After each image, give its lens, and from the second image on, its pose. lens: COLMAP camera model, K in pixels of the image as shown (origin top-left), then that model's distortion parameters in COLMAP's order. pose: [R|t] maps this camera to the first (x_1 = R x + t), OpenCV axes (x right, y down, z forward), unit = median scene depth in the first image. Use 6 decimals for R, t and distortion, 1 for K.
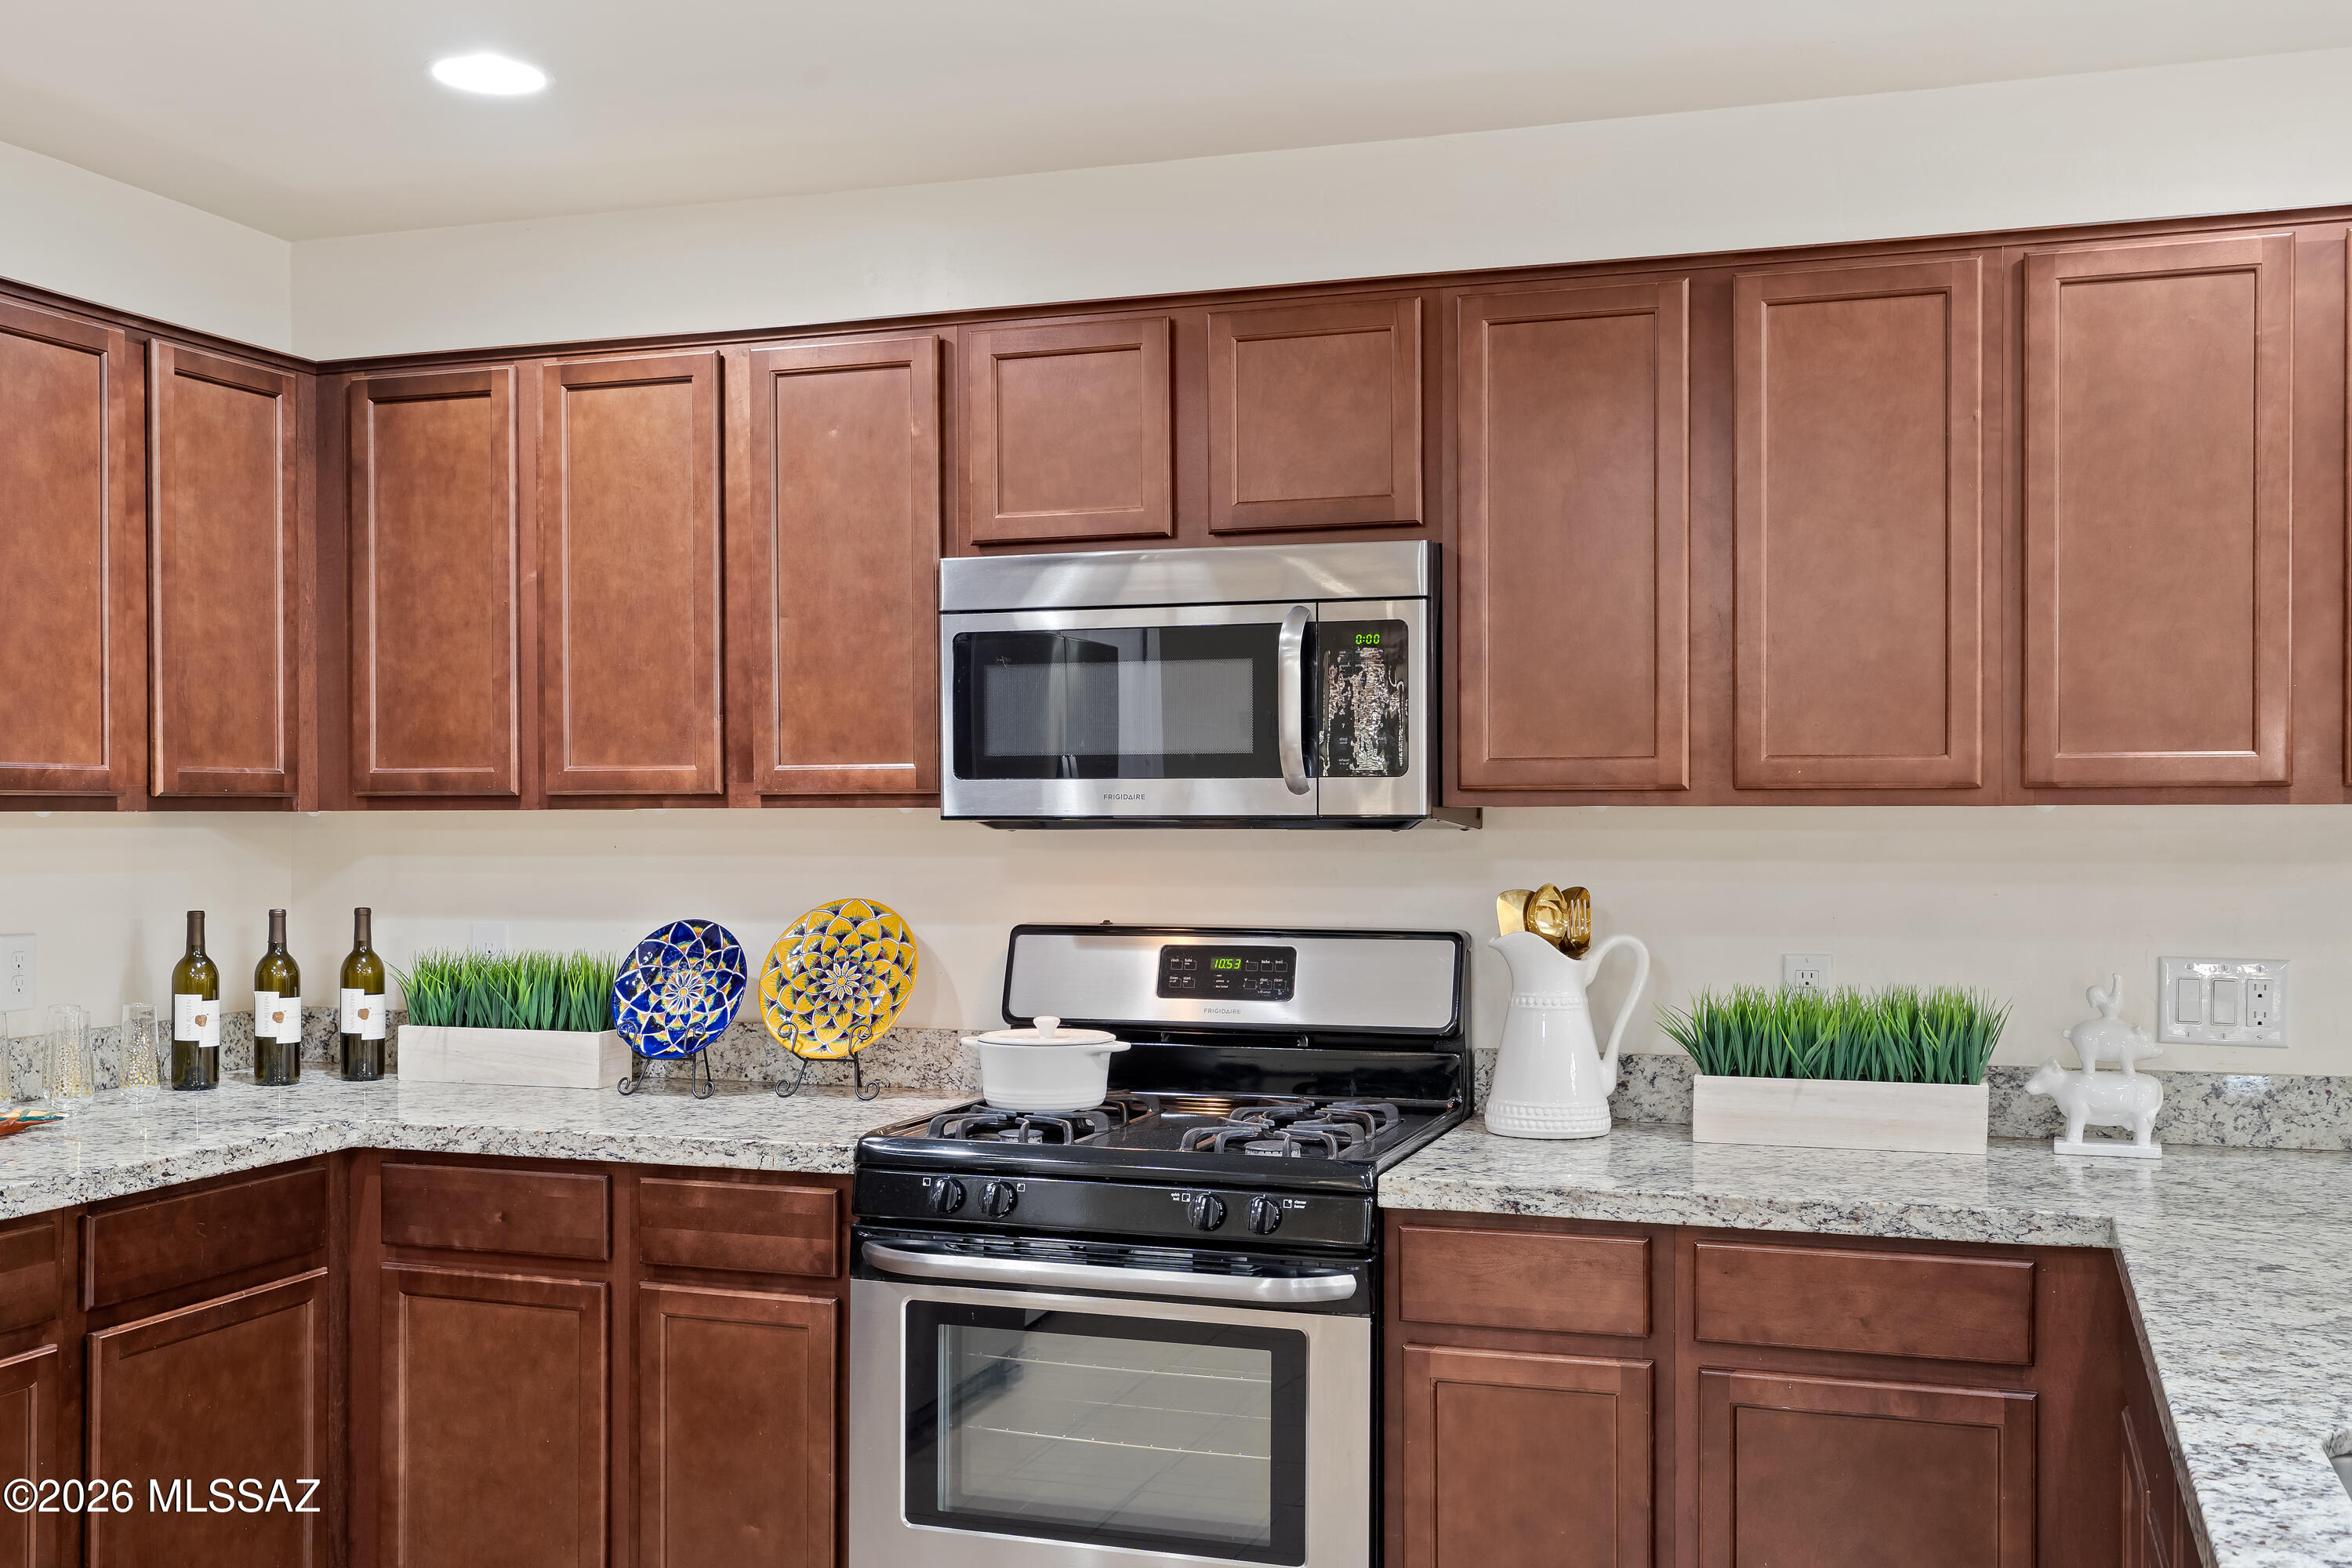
lens RADIAL K [[2343.5, 0, 1178.8], [0, 2343.5, 830.1], [0, 0, 1]] dist [0.011655, 0.000000]
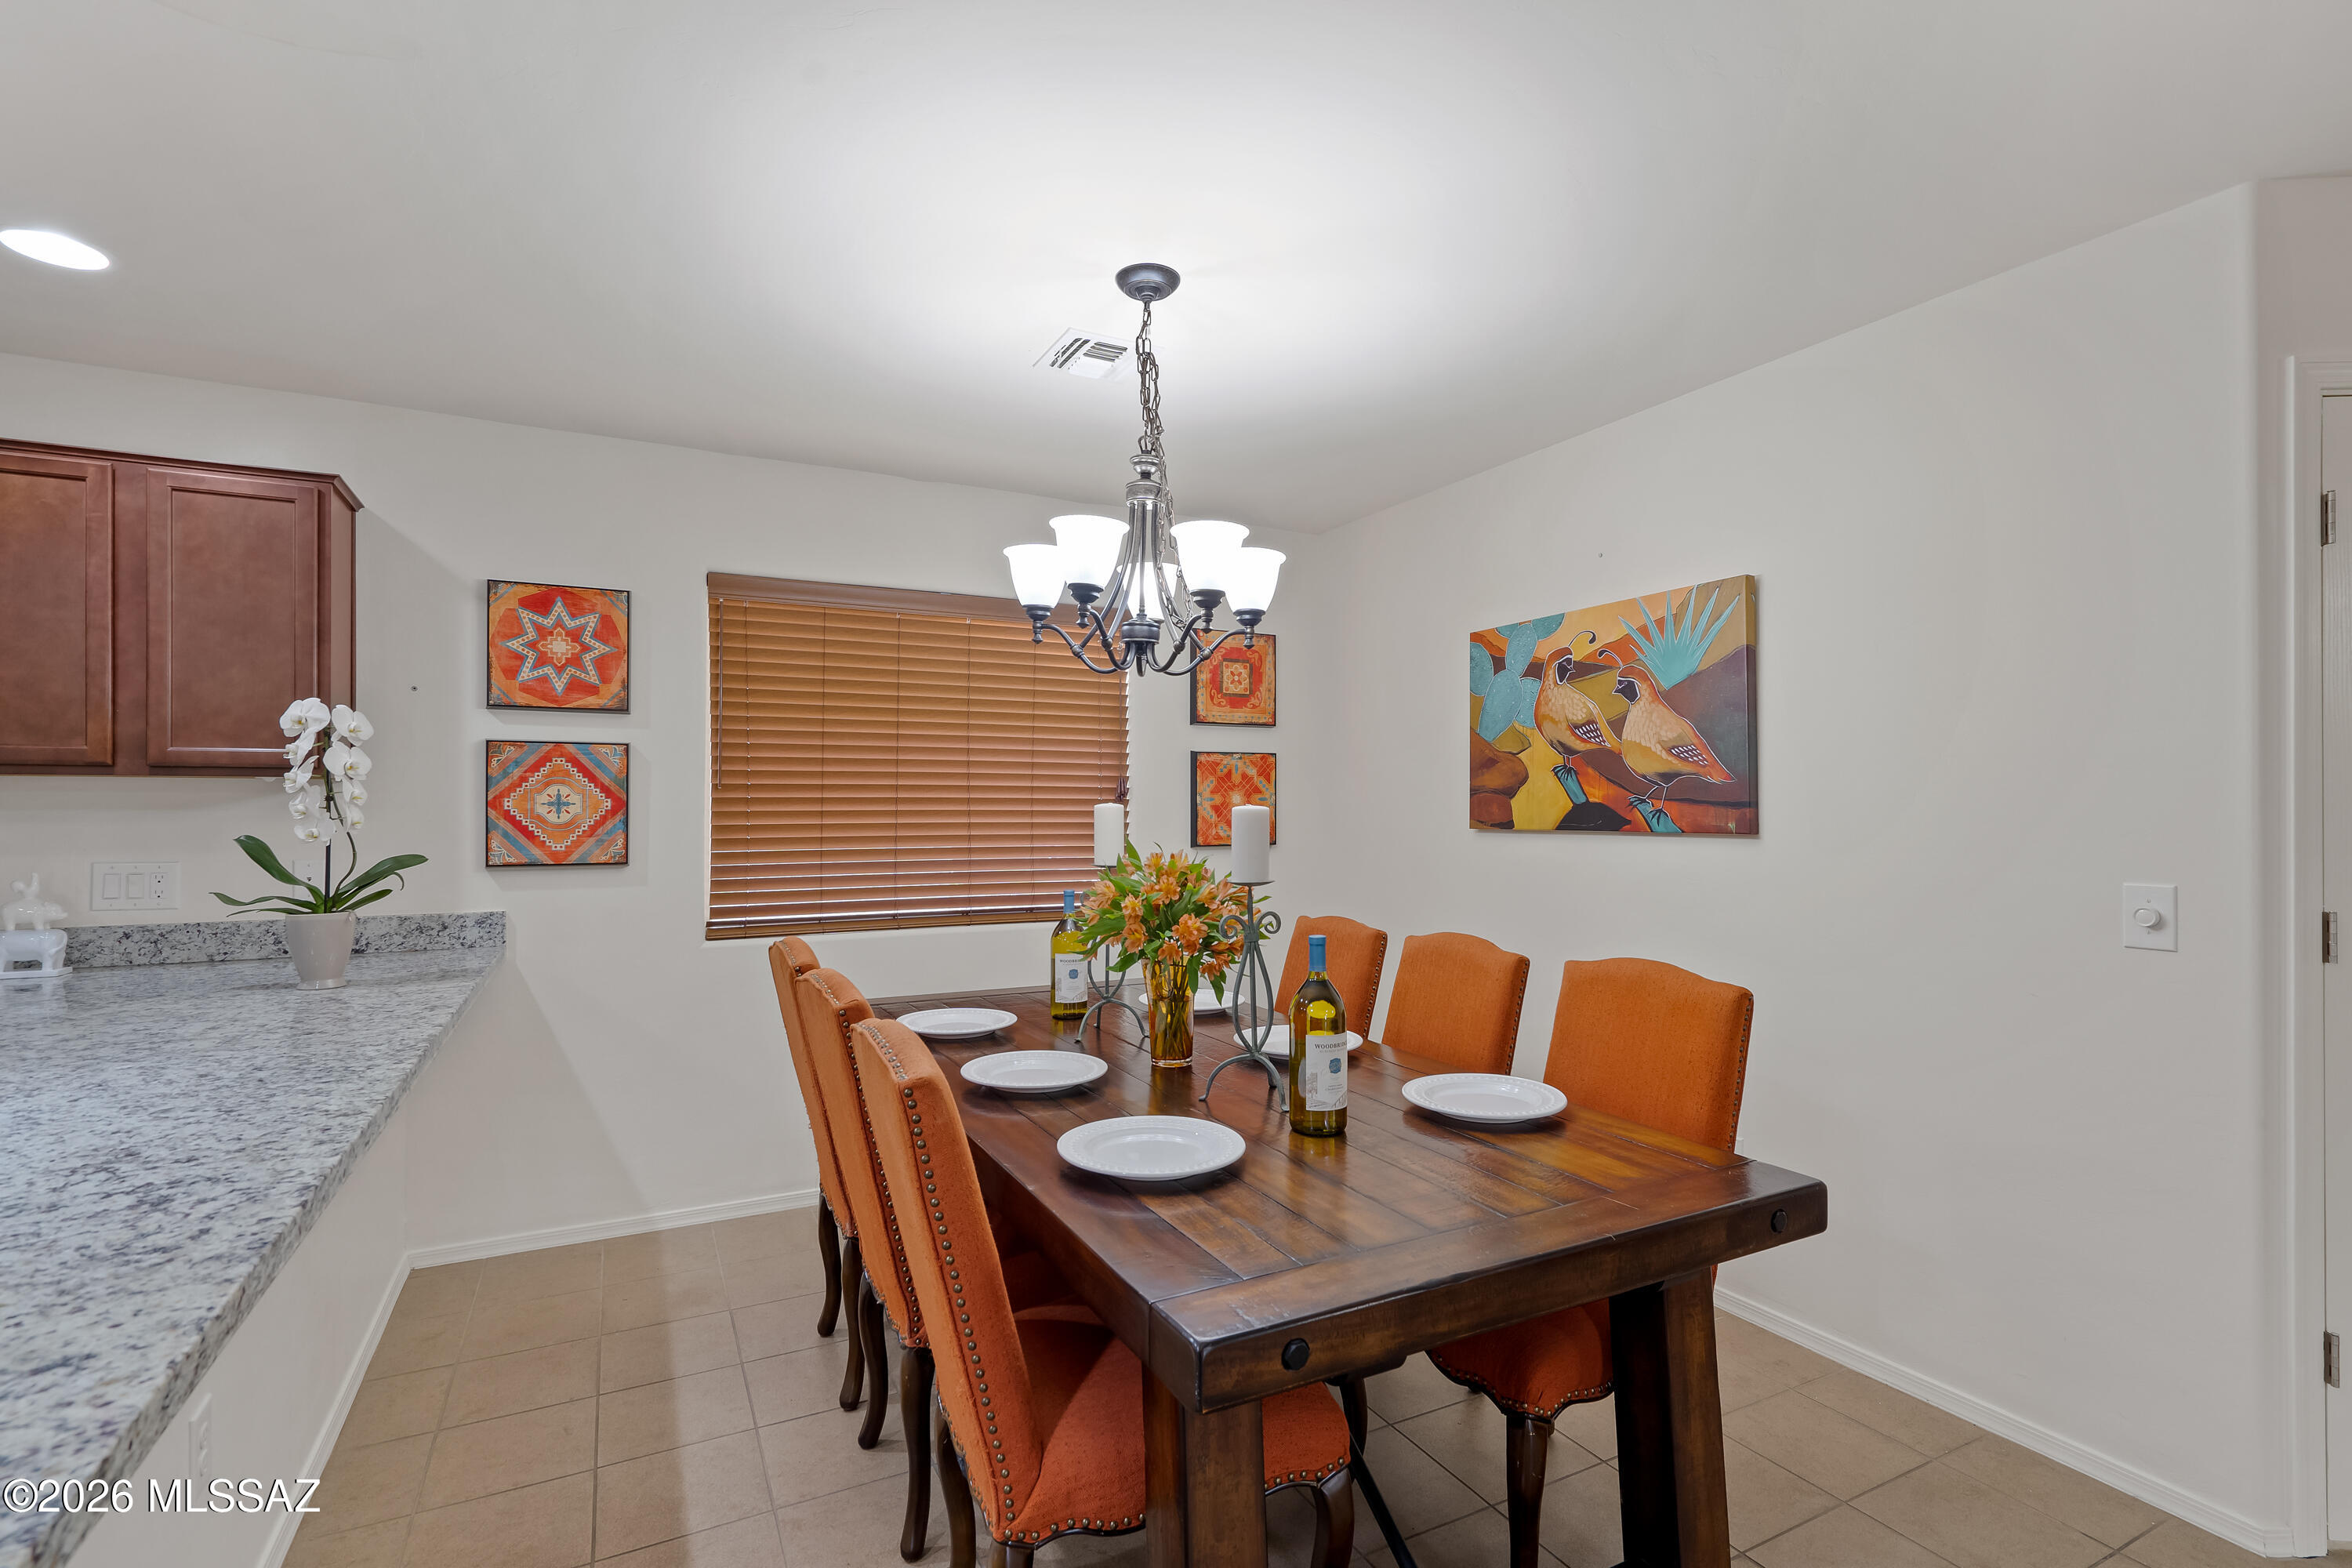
lens RADIAL K [[1085.6, 0, 1166.3], [0, 1085.6, 804.8], [0, 0, 1]] dist [-0.006751, 0.004211]
pose [[0.695397, 0.003206, 0.718618, 0.368330], [0.004788, 0.999947, -0.009095, 0.020010], [-0.718610, 0.009765, 0.695345, -0.148943]]
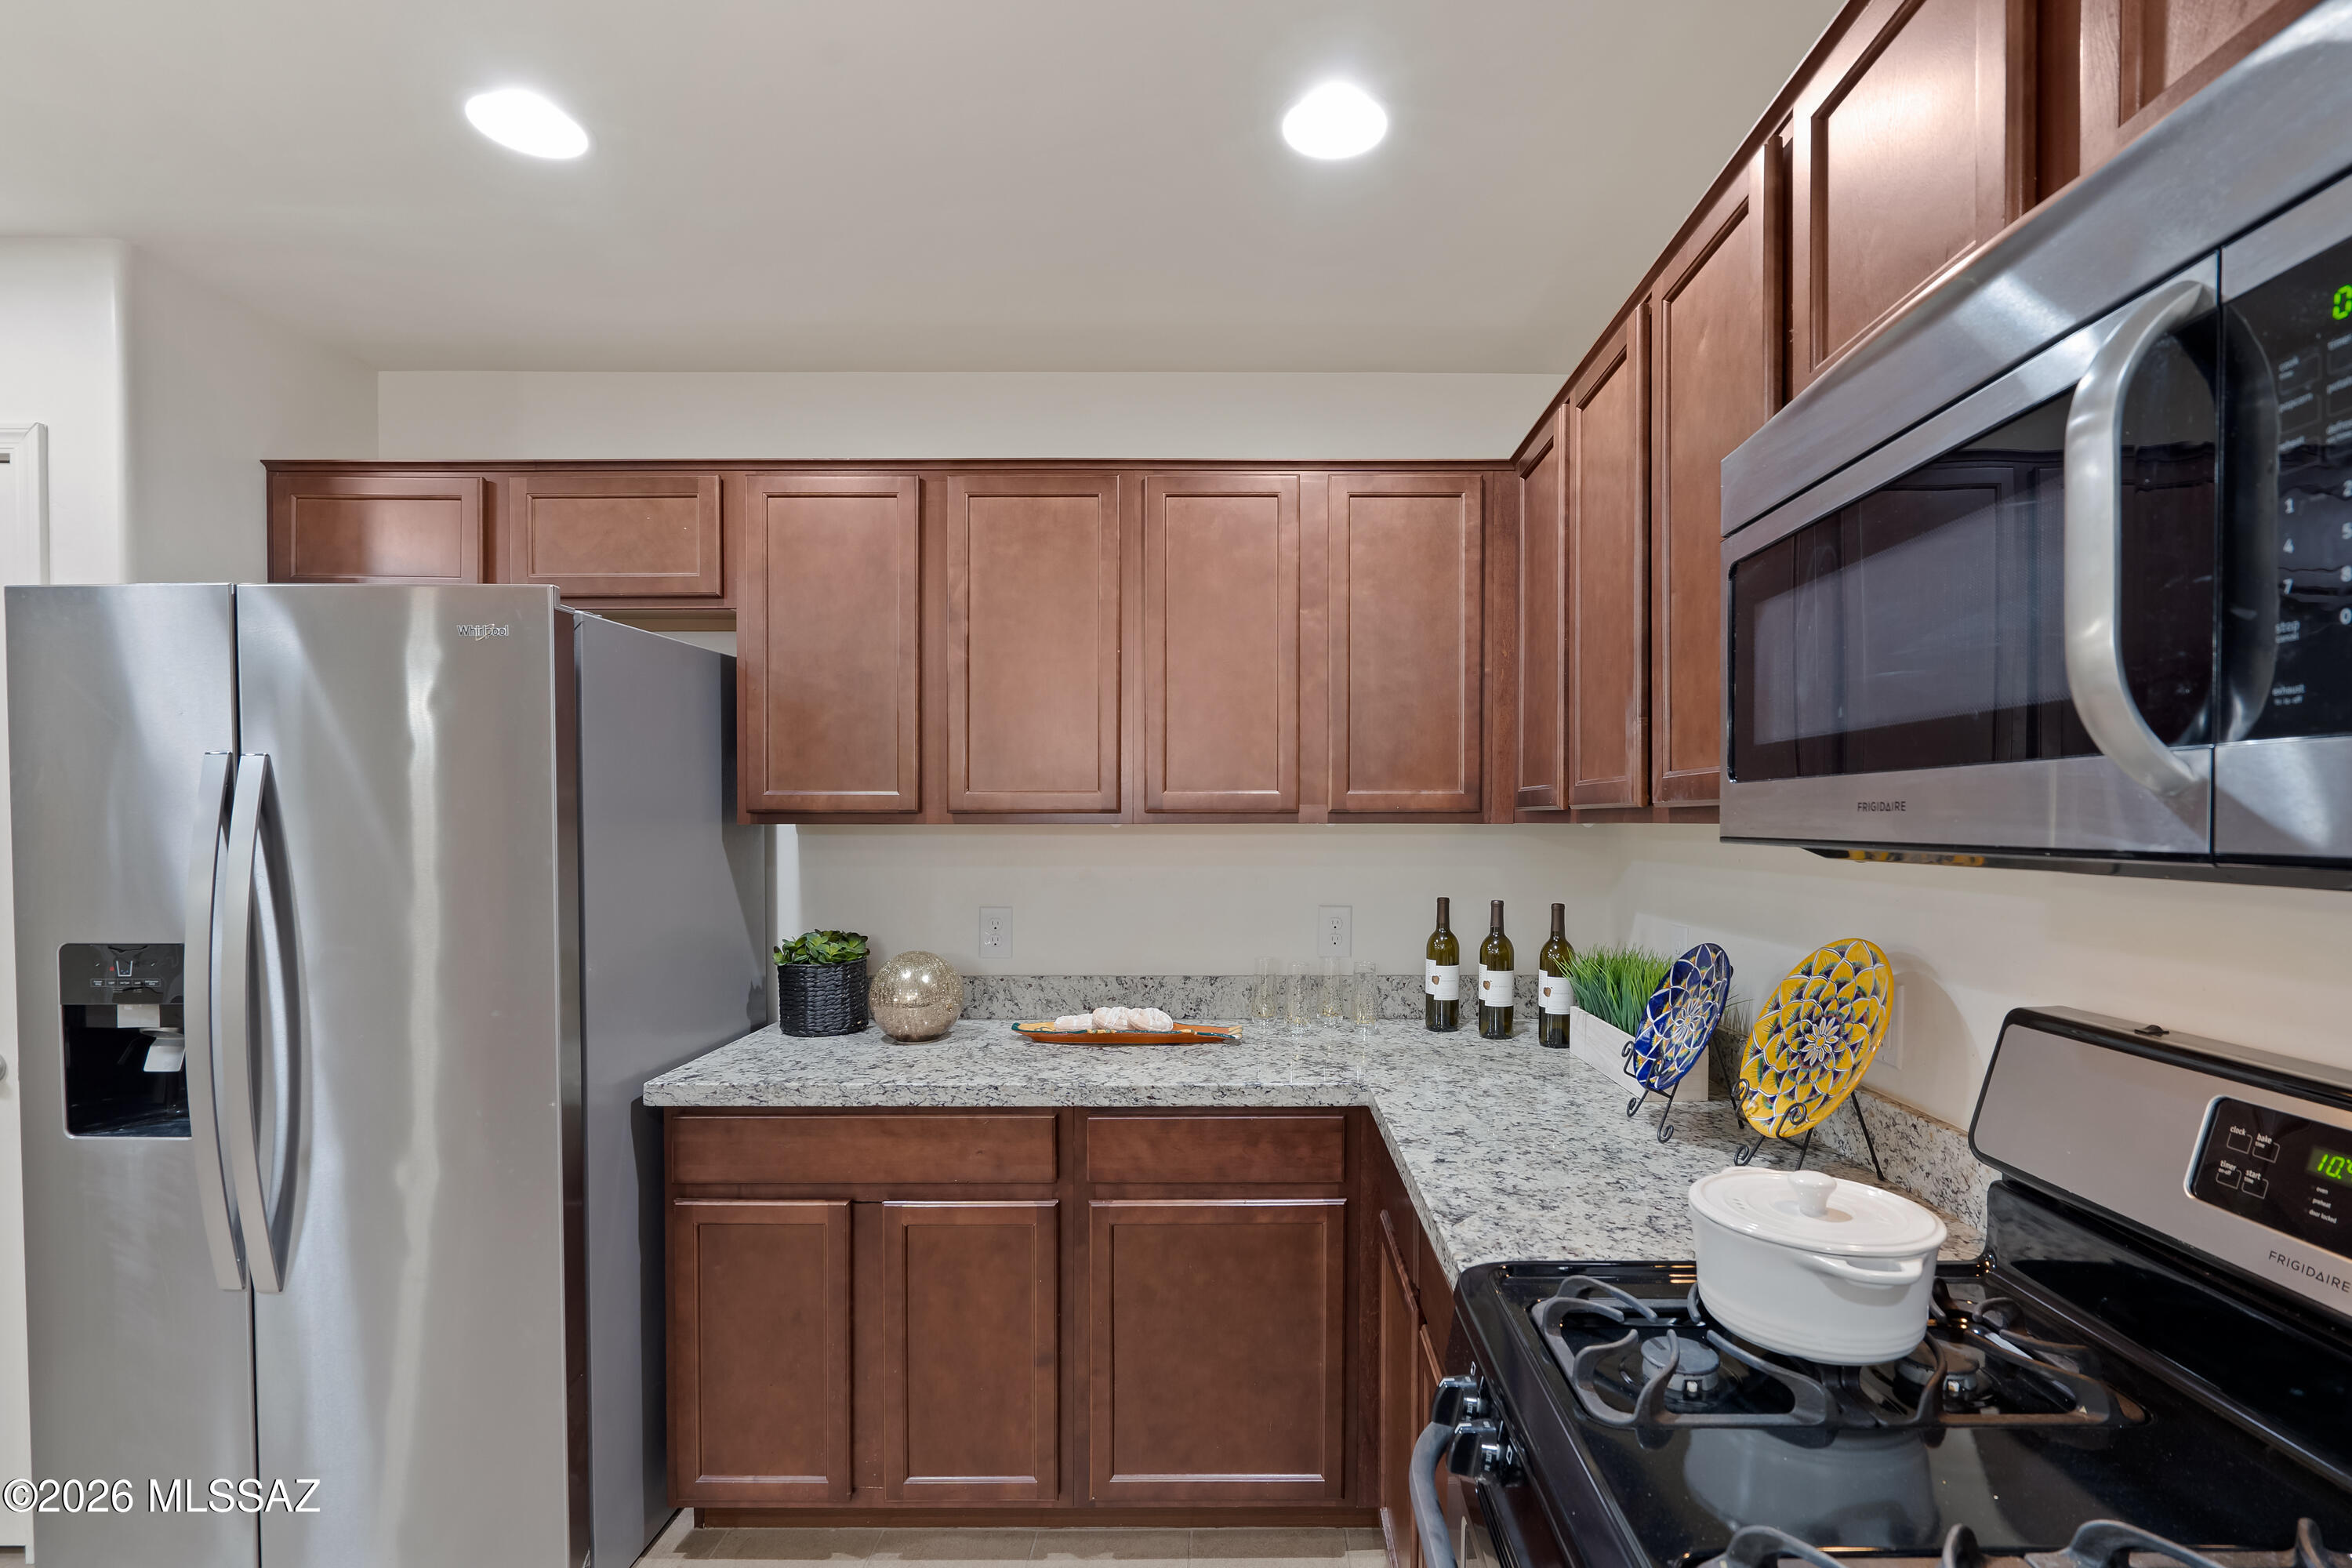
lens RADIAL K [[1085.6, 0, 1267.1], [0, 1085.6, 858.3], [0, 0, 1]] dist [-0.006751, 0.004211]
pose [[0.334554, 0.031399, -0.941853, 0.146924], [-0.009189, 0.999506, 0.030057, -0.007044], [0.942332, -0.001402, 0.334677, 0.764494]]
